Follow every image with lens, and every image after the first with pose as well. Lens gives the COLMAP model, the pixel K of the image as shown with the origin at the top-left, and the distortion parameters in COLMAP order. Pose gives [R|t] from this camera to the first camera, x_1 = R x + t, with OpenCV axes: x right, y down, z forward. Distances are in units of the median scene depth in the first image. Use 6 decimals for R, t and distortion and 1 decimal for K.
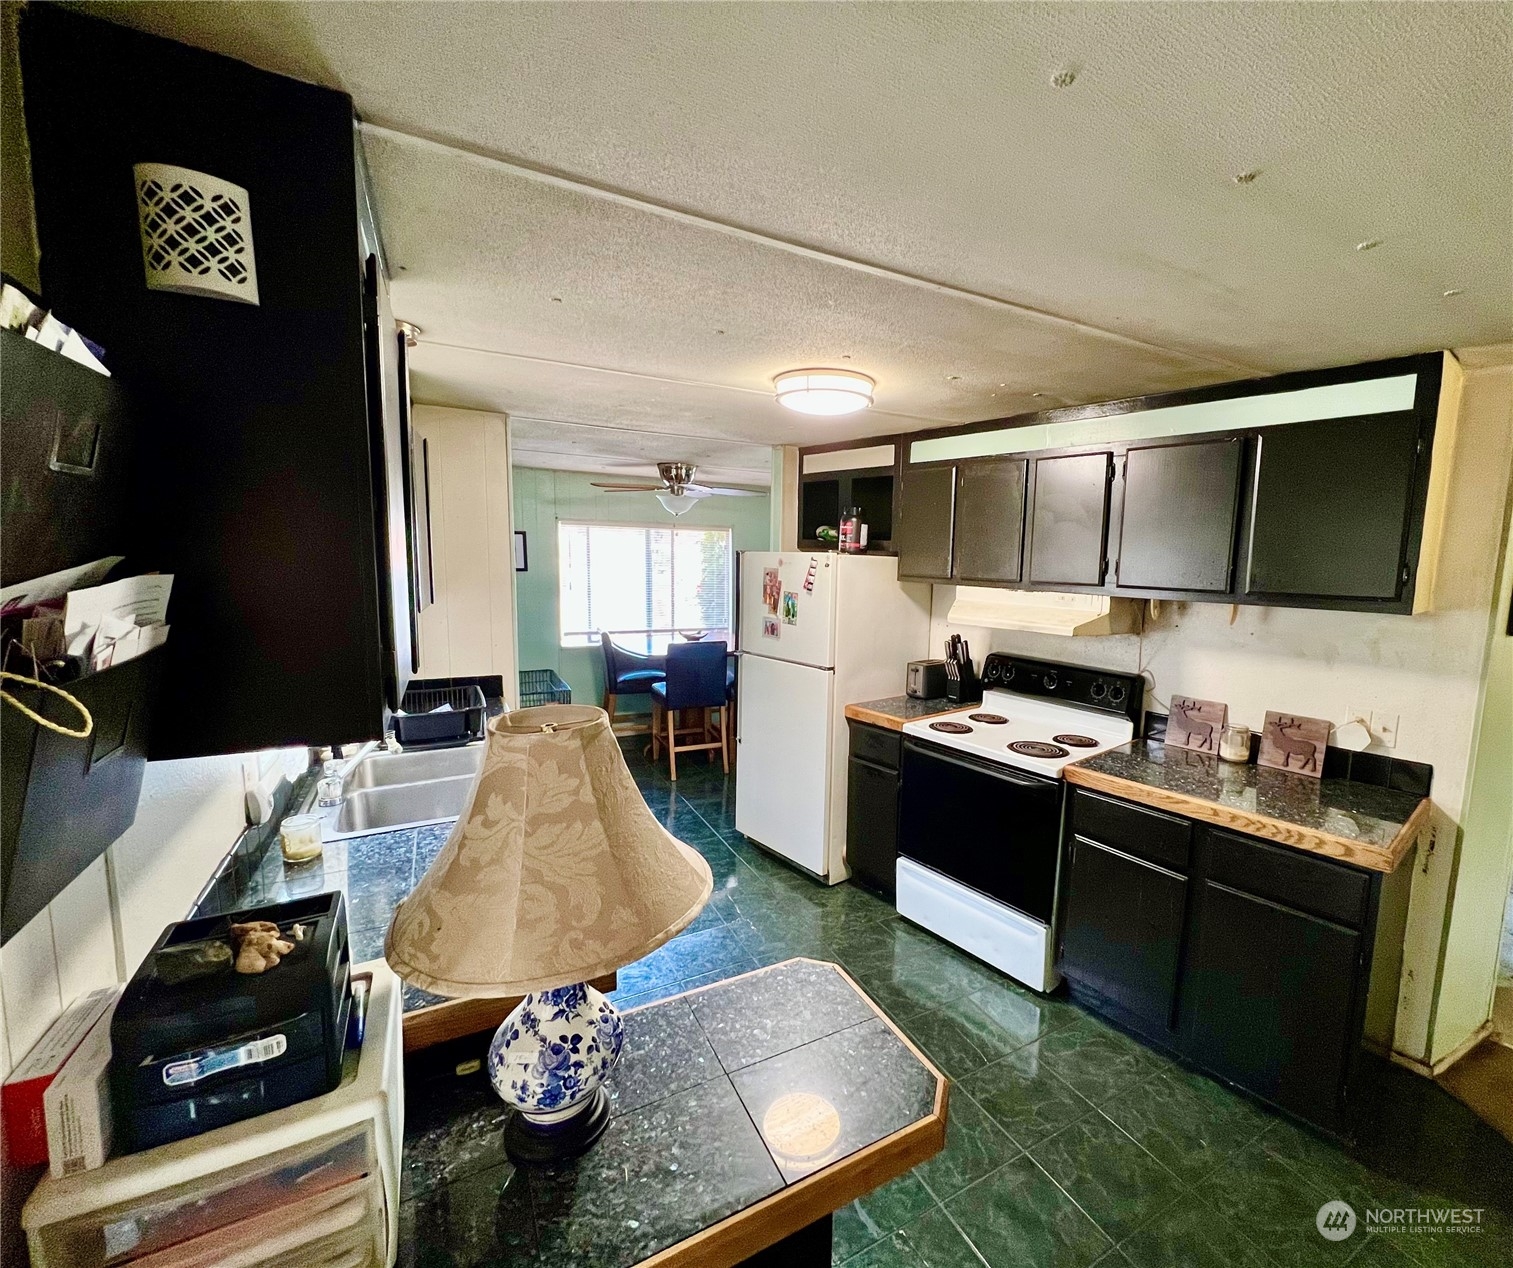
lens RADIAL K [[688.8, 0, 837.6], [0, 688.8, 639.7], [0, 0, 1]] dist [0.013116, 0.000061]
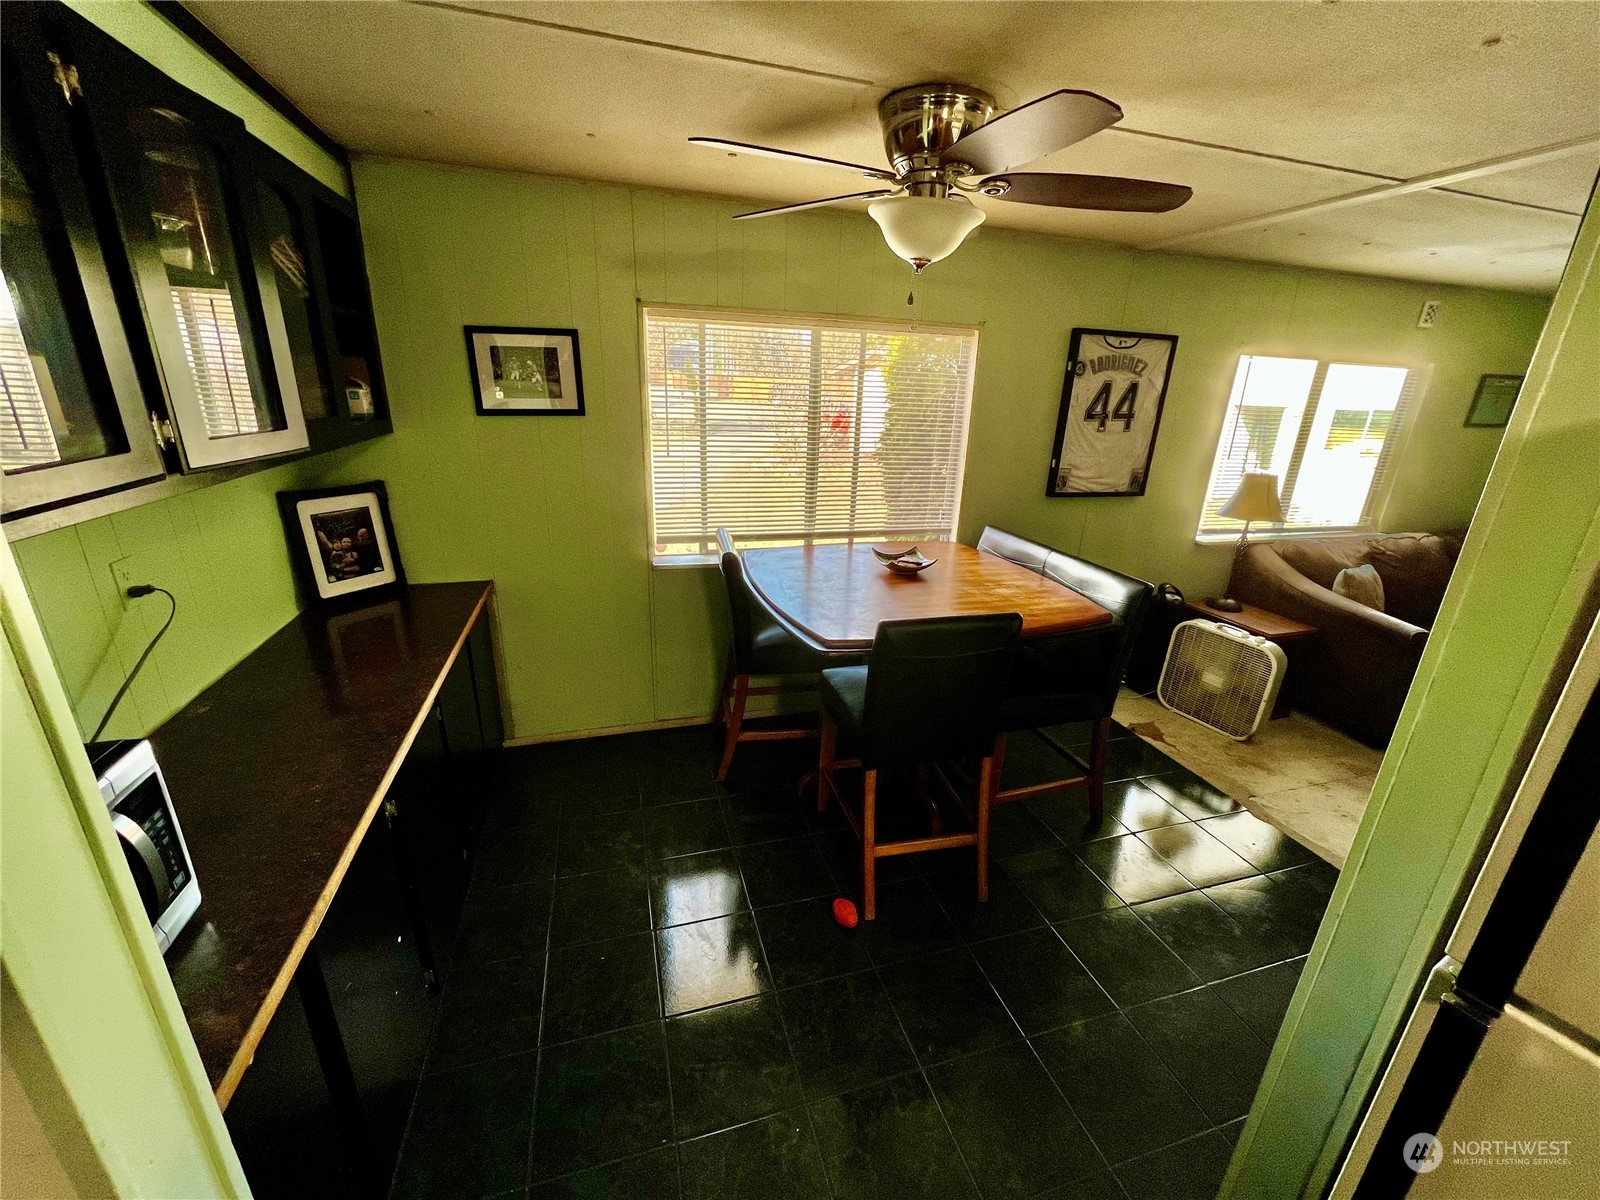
lens RADIAL K [[640.9, 0, 792.6], [0, 640.9, 604.0], [0, 0, 1]] dist [0.000693, 0.000629]
pose [[0.970317, 0.082713, -0.227253, -0.309313], [-0.036658, 0.979140, 0.199854, -0.105497], [0.239043, -0.185591, 0.953108, 0.940843]]
